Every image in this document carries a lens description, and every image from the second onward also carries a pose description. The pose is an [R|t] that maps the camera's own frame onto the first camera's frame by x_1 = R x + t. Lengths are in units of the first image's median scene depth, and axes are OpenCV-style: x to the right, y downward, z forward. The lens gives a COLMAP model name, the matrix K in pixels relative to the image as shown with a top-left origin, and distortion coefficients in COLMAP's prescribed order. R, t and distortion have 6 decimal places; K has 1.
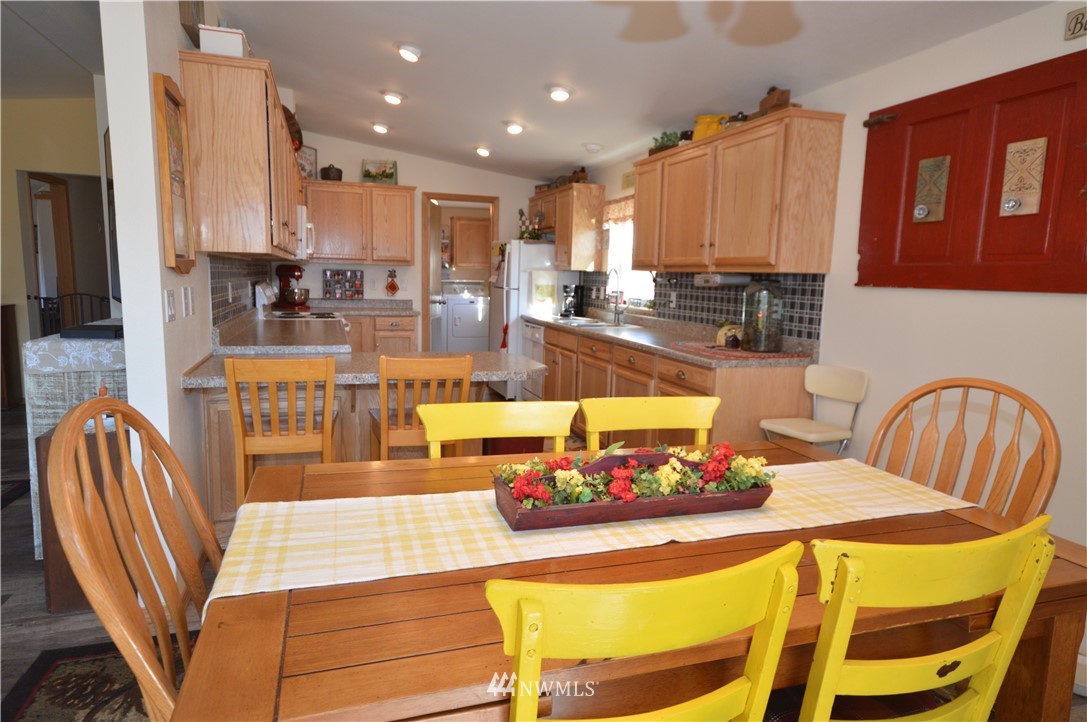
lens RADIAL K [[648.9, 0, 543.0], [0, 648.9, 363.9], [0, 0, 1]] dist [-0.002482, 0.000022]
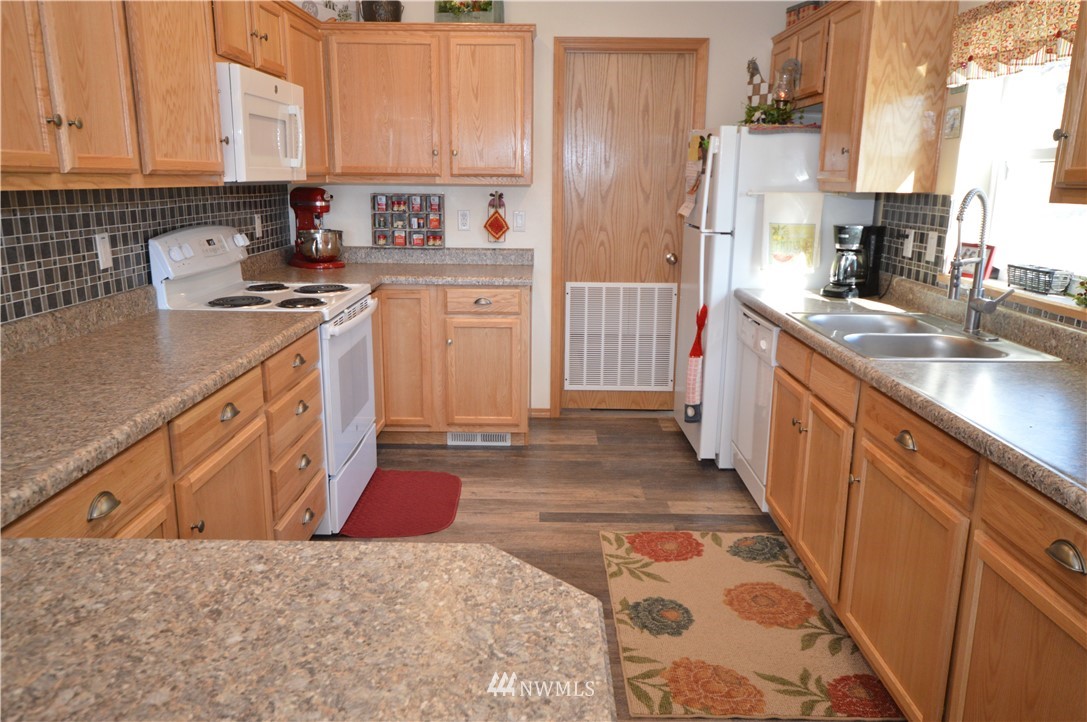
lens RADIAL K [[824.6, 0, 540.5], [0, 824.6, 361.1], [0, 0, 1]] dist [0.016029, 0.010506]
pose [[0.948856, 0.052770, -0.311268, 0.020650], [-0.028539, 0.996232, 0.081895, -0.068141], [0.314417, -0.068823, 0.946787, 0.386492]]
